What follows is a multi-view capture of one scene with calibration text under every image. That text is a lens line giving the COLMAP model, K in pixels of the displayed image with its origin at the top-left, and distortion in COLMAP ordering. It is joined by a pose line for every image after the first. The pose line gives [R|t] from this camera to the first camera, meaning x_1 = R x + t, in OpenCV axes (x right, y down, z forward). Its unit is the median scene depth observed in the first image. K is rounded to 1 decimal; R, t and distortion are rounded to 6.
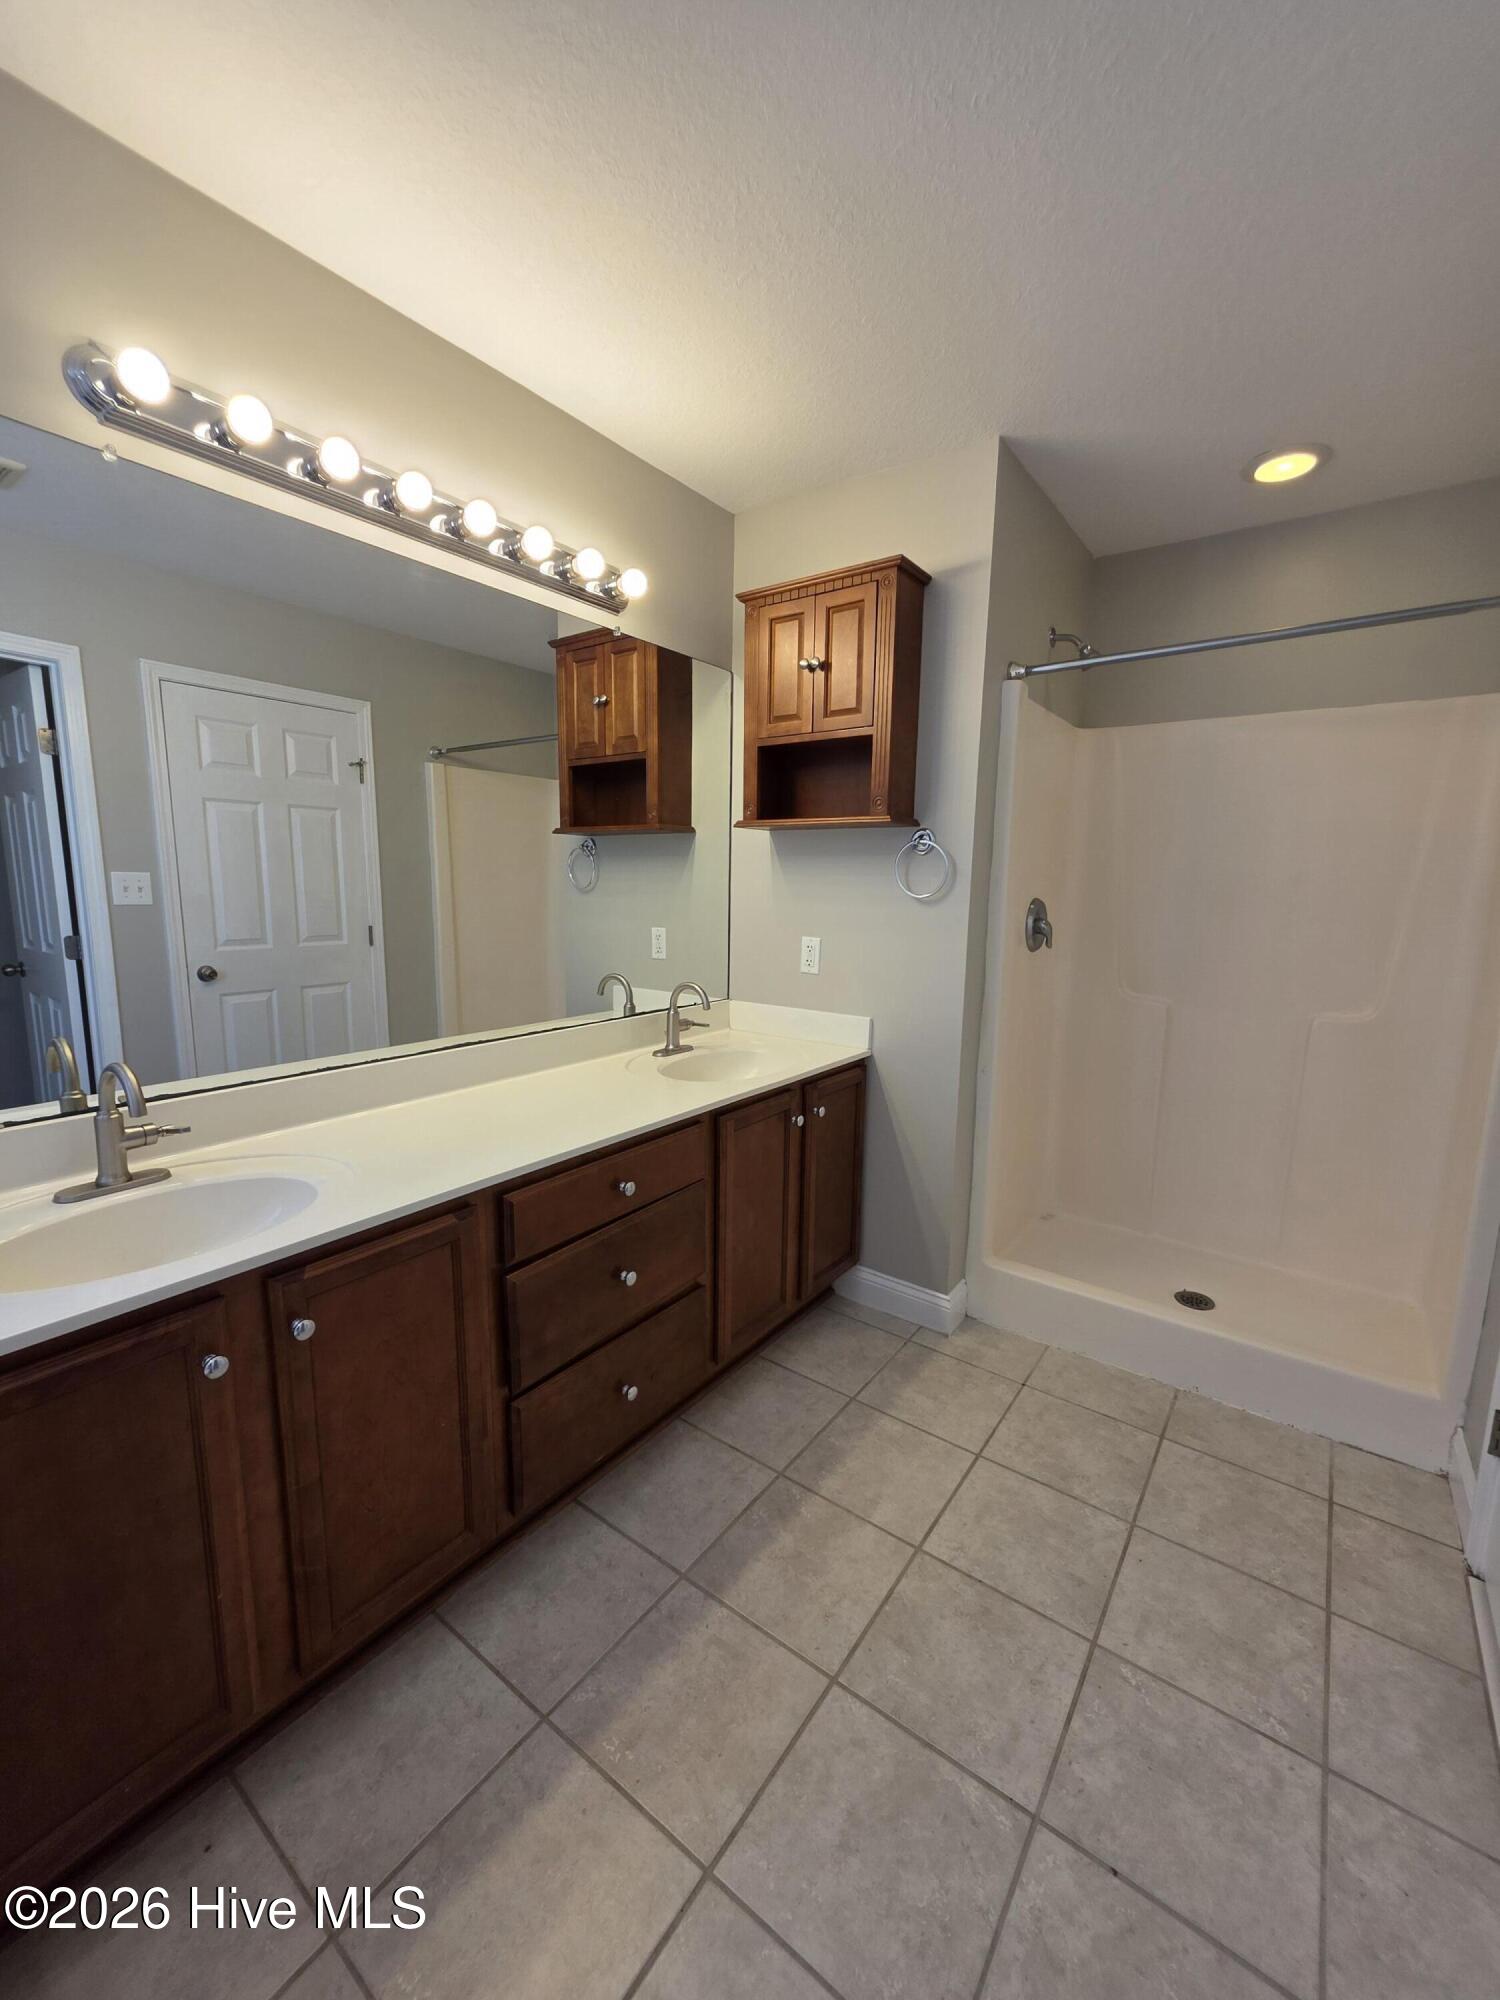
lens RADIAL K [[803.4, 0, 745.8], [0, 803.4, 1005.3], [0, 0, 1]] dist [-0.000714, -0.000060]
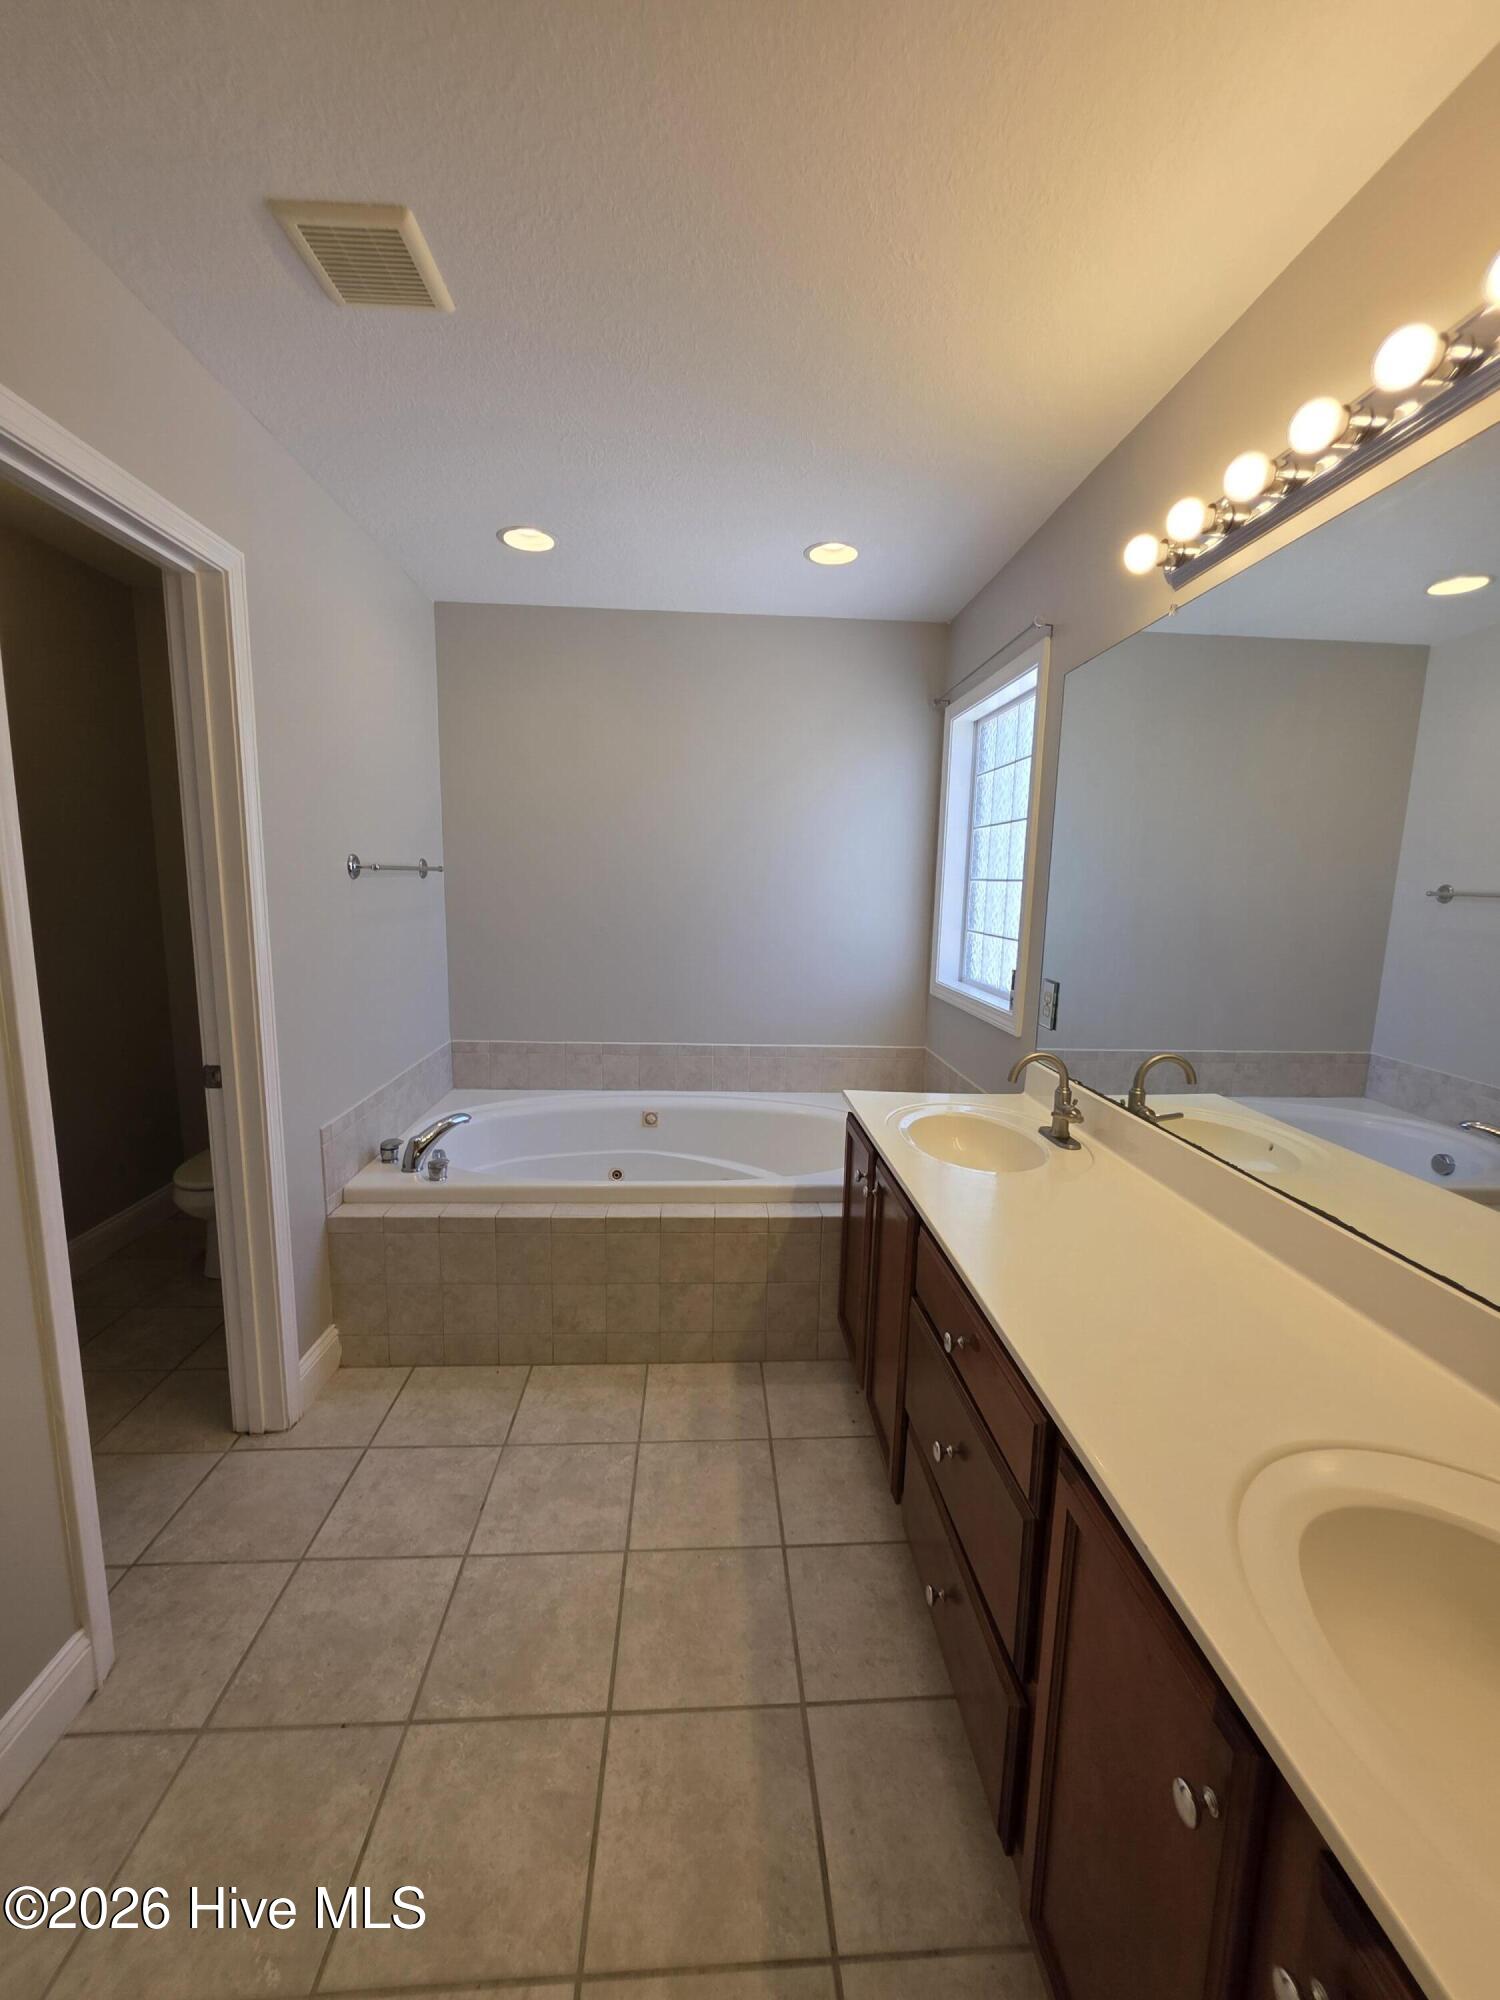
lens RADIAL K [[803.4, 0, 745.8], [0, 803.4, 1005.3], [0, 0, 1]] dist [-0.000714, -0.000060]
pose [[-0.769213, 0.063187, -0.635861, 0.584736], [-0.134130, 0.956963, 0.257355, -0.311948], [0.624757, 0.283249, -0.727633, 1.647500]]
